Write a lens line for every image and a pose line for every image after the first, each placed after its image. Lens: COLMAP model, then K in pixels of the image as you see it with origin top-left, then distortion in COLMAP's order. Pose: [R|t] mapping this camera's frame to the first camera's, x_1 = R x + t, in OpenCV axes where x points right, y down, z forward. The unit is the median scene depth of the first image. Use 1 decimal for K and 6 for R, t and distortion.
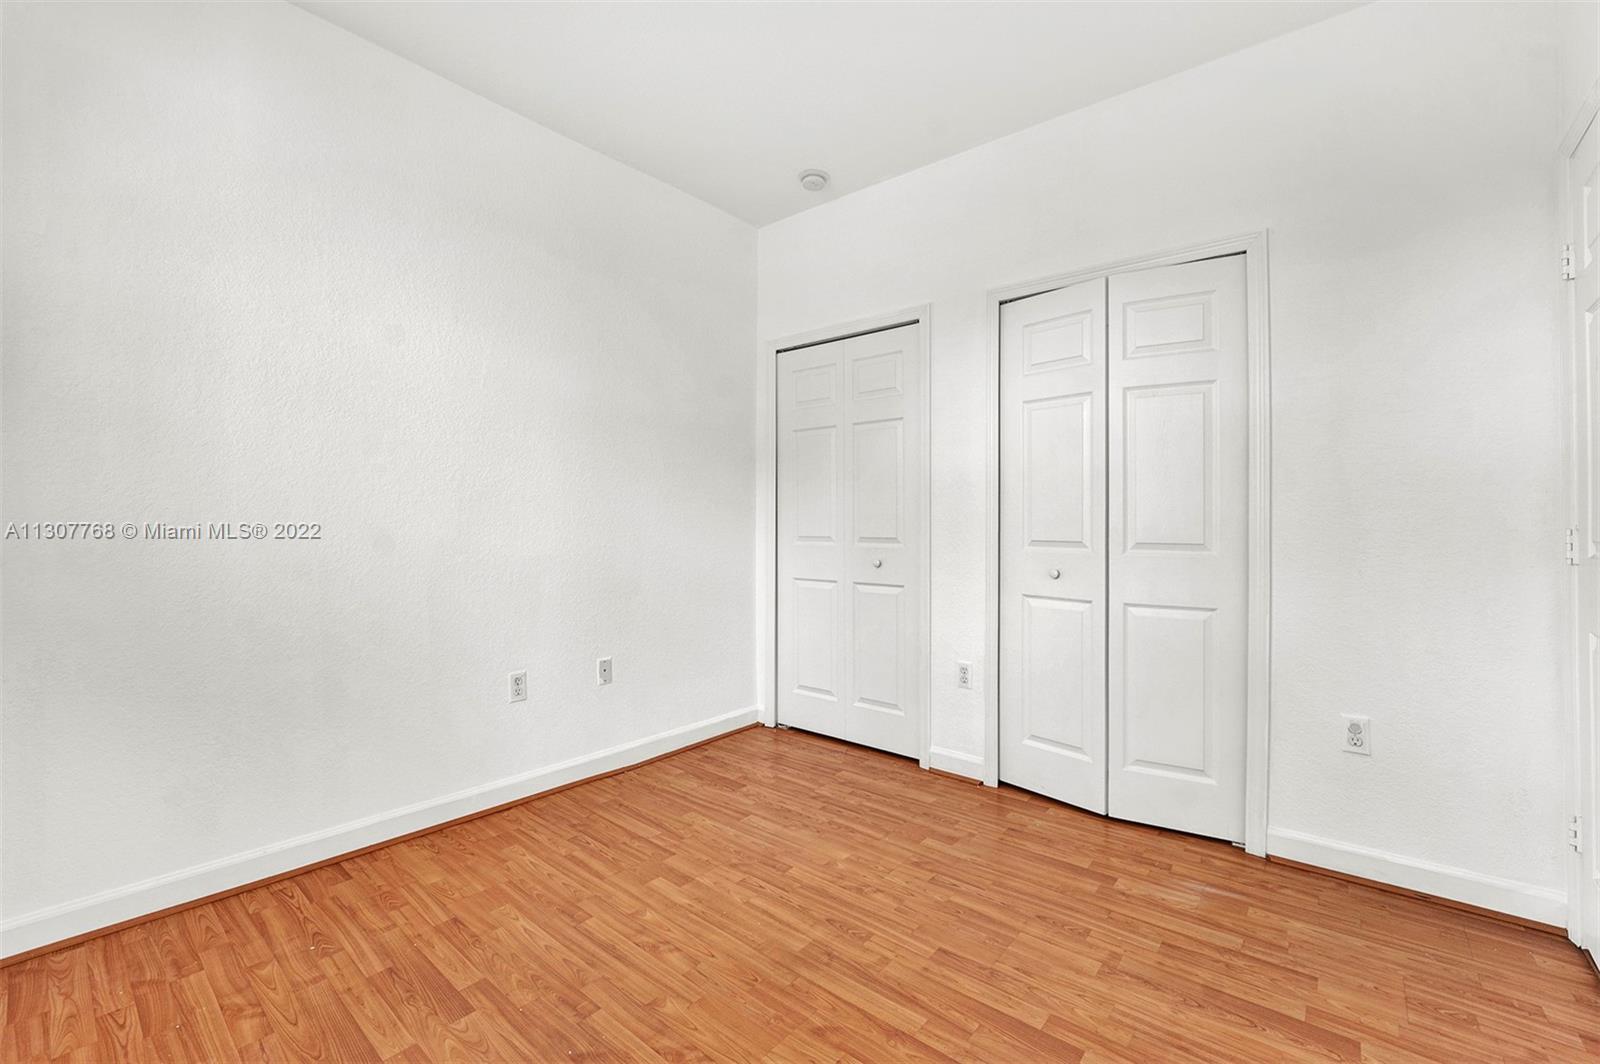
lens RADIAL K [[685.4, 0, 798.8], [0, 685.4, 524.4], [0, 0, 1]] dist [-0.008499, -0.000095]
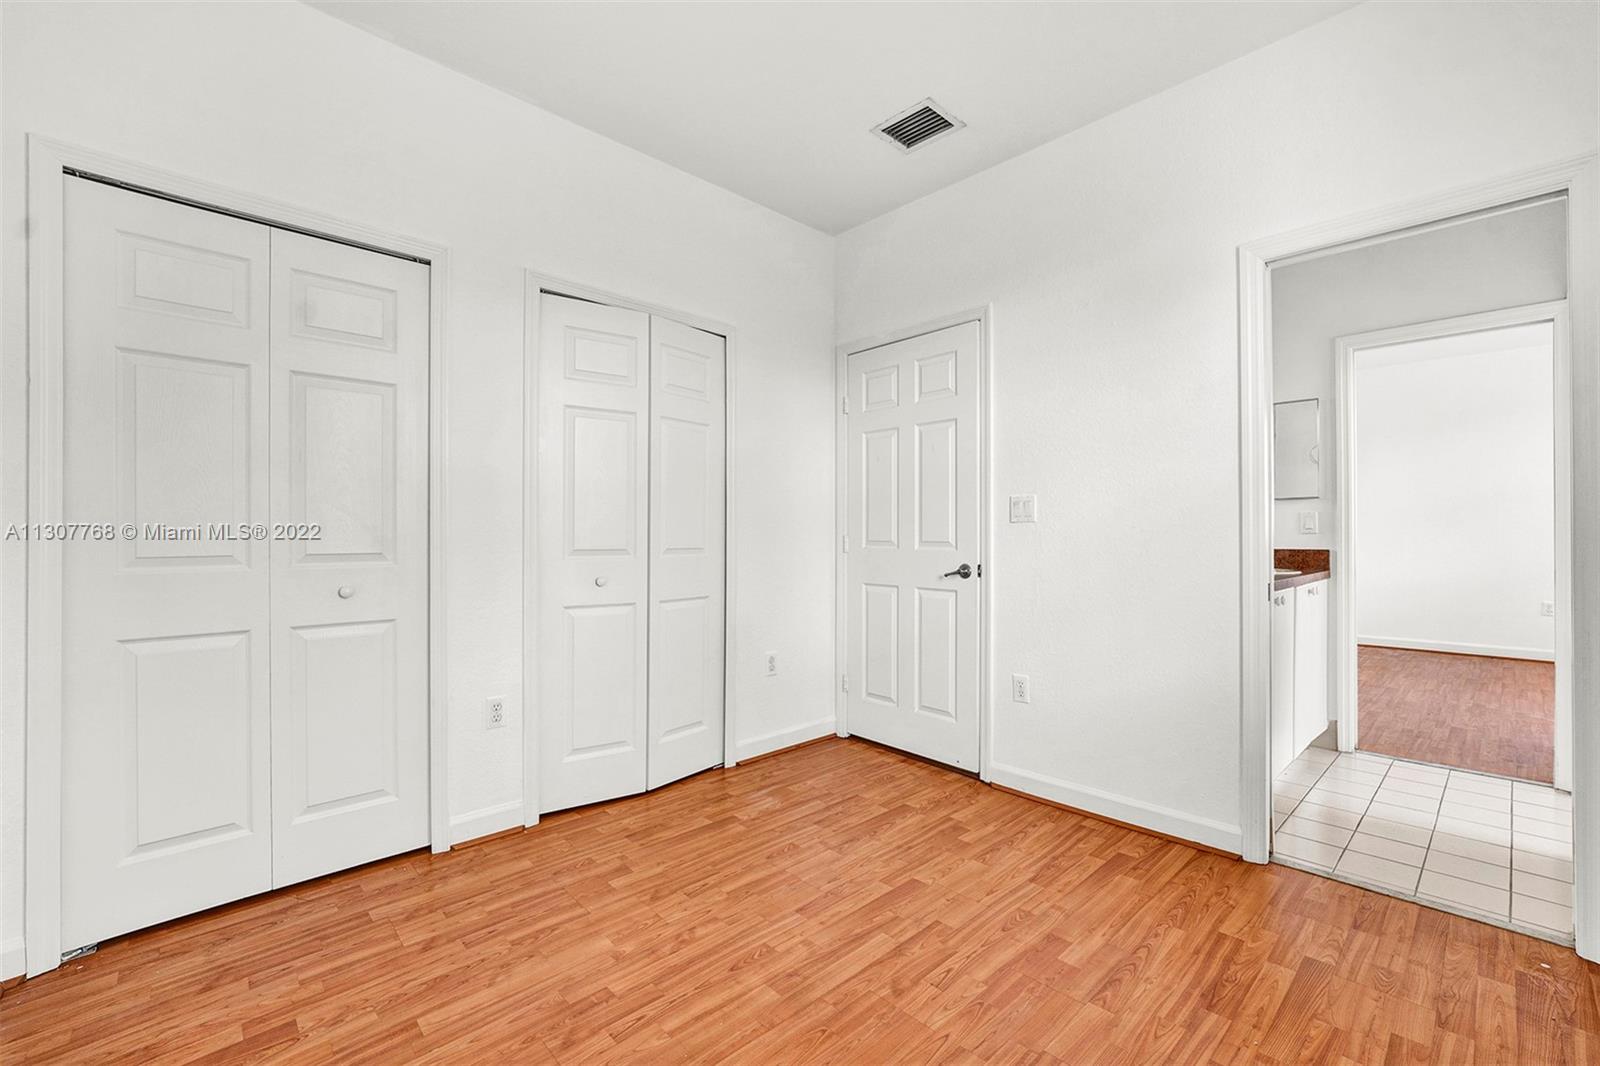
lens RADIAL K [[705.5, 0, 798.2], [0, 705.5, 533.8], [0, 0, 1]] dist [0.018399, 0.001029]
pose [[0.100646, -0.002994, 0.994918, -0.722154], [-0.000449, 0.999995, 0.003054, -0.003028], [-0.994922, -0.000754, 0.100644, 0.665623]]
